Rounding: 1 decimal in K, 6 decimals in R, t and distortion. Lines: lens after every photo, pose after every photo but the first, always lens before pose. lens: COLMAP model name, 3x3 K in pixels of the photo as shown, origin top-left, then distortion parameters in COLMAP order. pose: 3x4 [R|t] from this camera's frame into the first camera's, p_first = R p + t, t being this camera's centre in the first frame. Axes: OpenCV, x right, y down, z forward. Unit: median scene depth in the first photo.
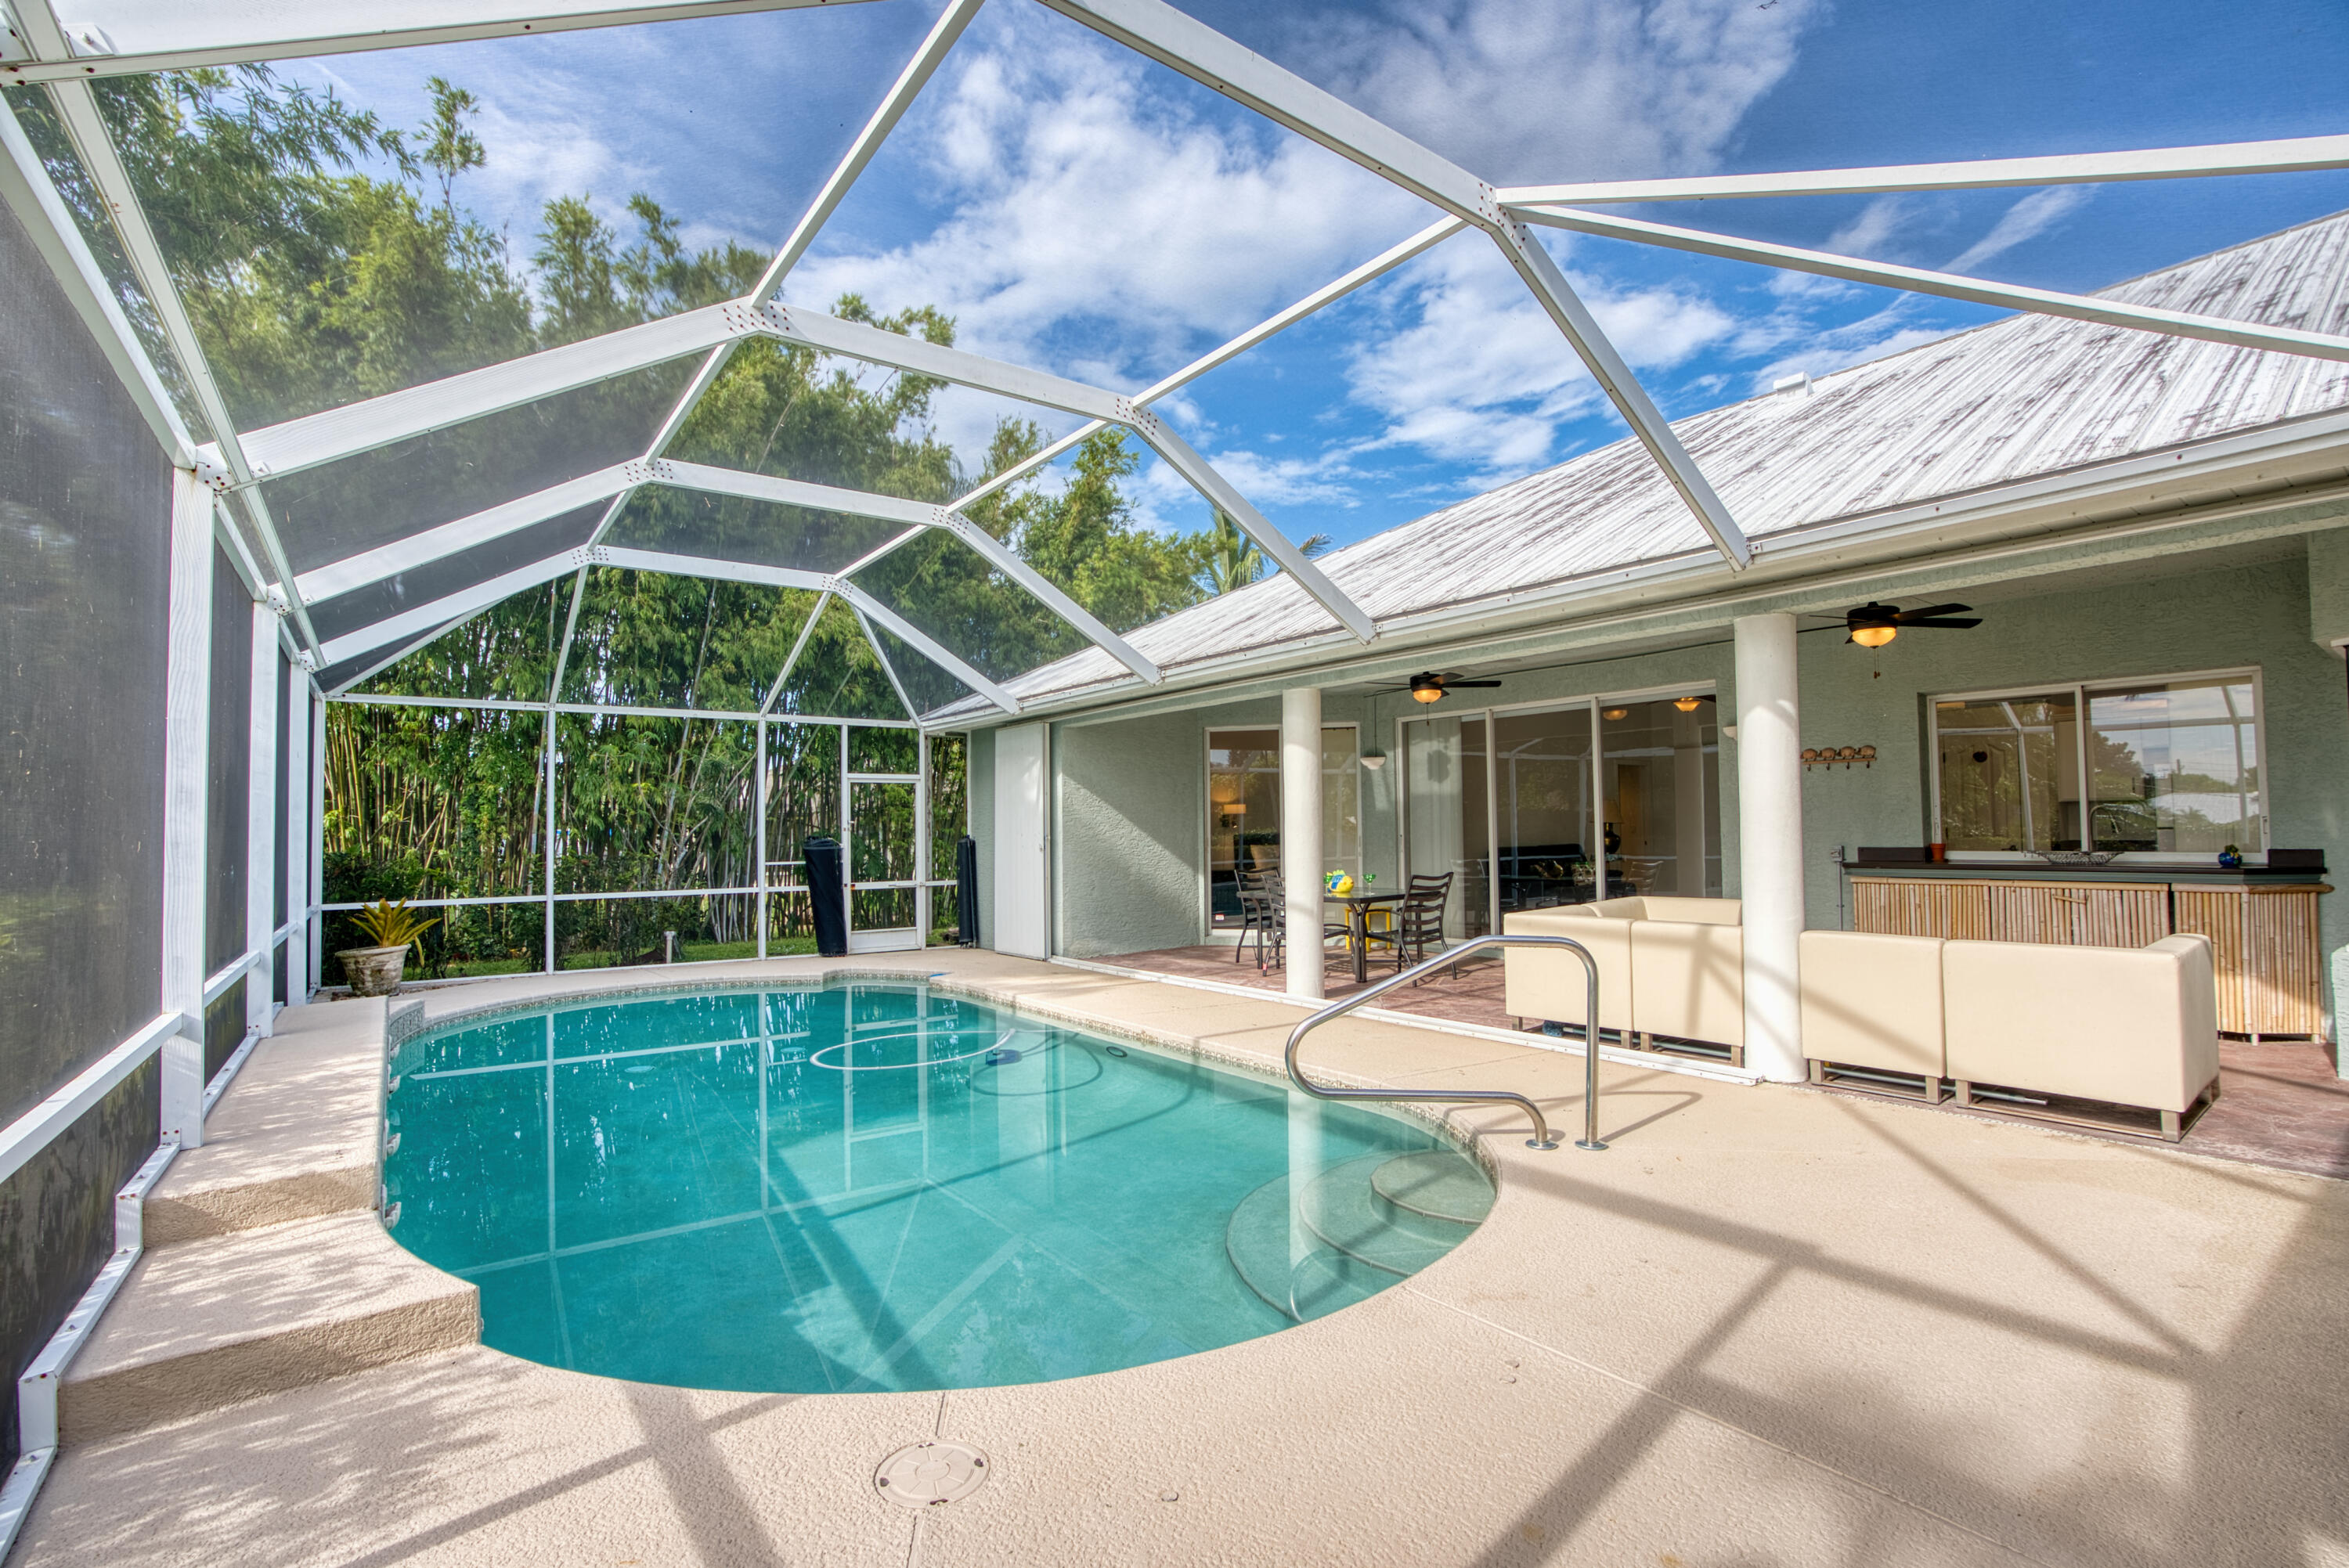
lens RADIAL K [[1054.4, 0, 1182.7], [0, 1054.4, 790.1], [0, 0, 1]] dist [-0.004656, -0.000168]
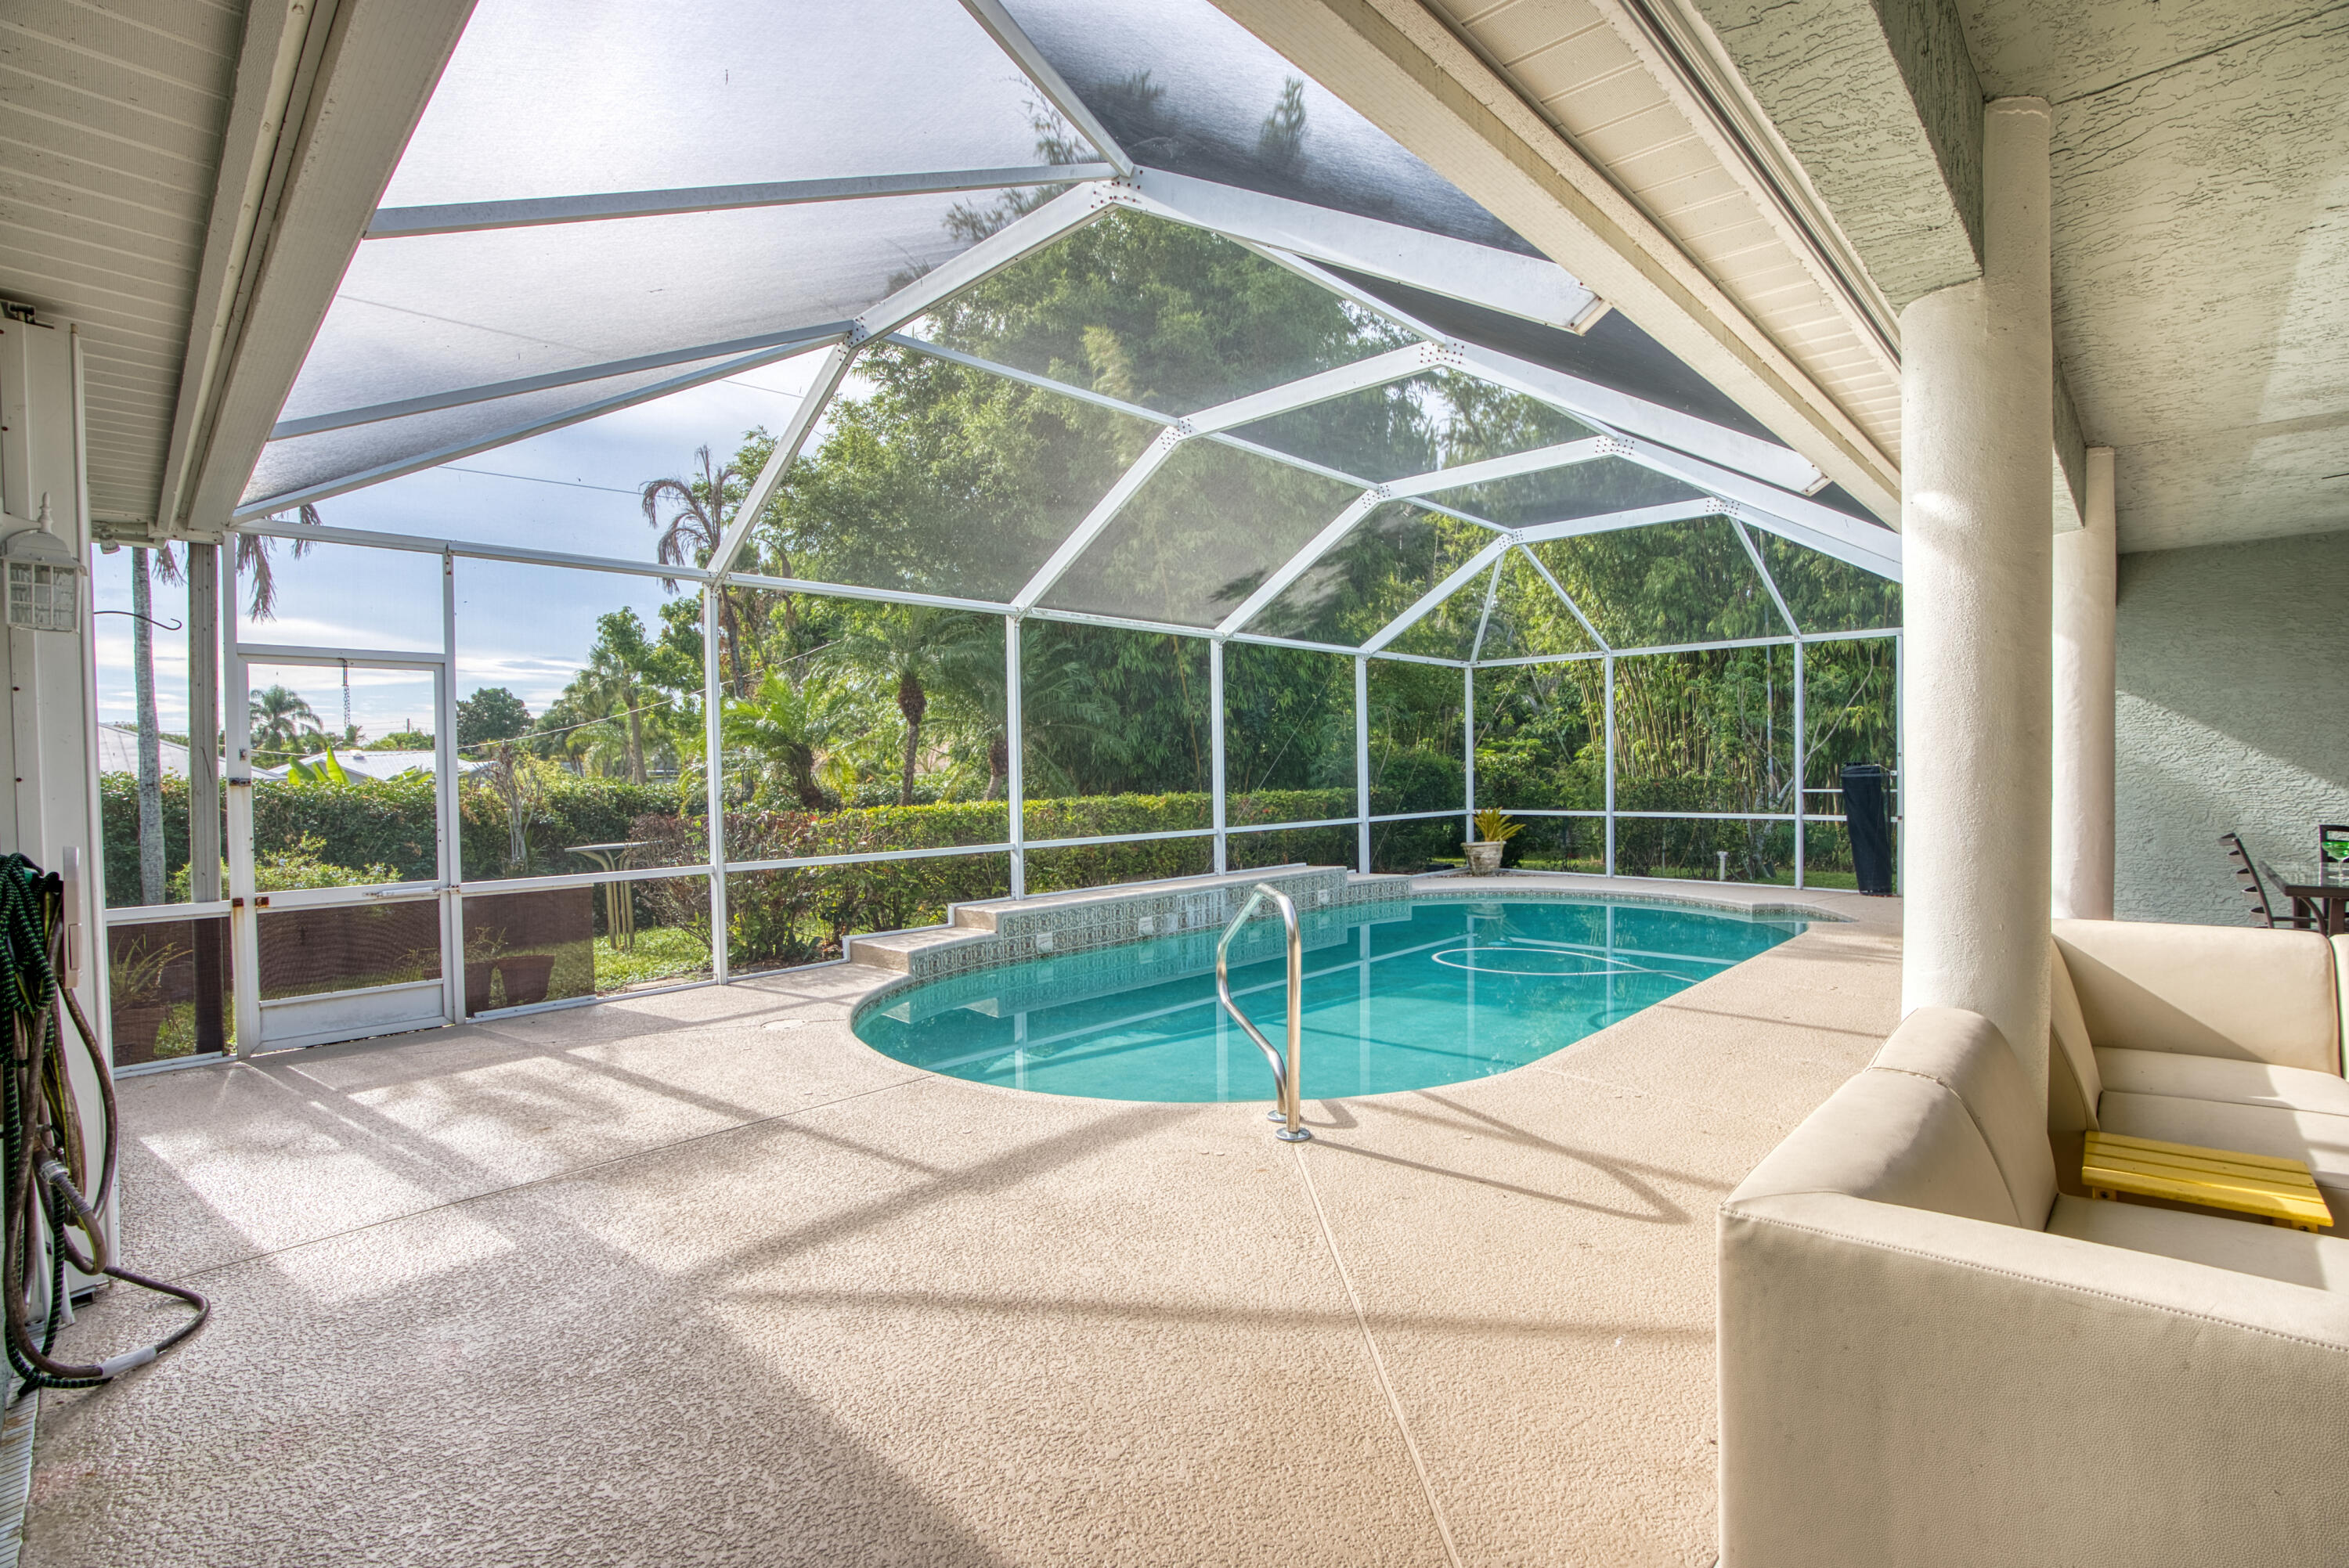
lens RADIAL K [[1054.4, 0, 1182.7], [0, 1054.4, 790.1], [0, 0, 1]] dist [-0.004656, -0.000168]
pose [[0.160500, 0.034785, -0.986423, 0.733864], [0.047226, 0.997964, 0.042876, 0.004490], [0.985905, -0.053466, 0.158531, 0.474253]]
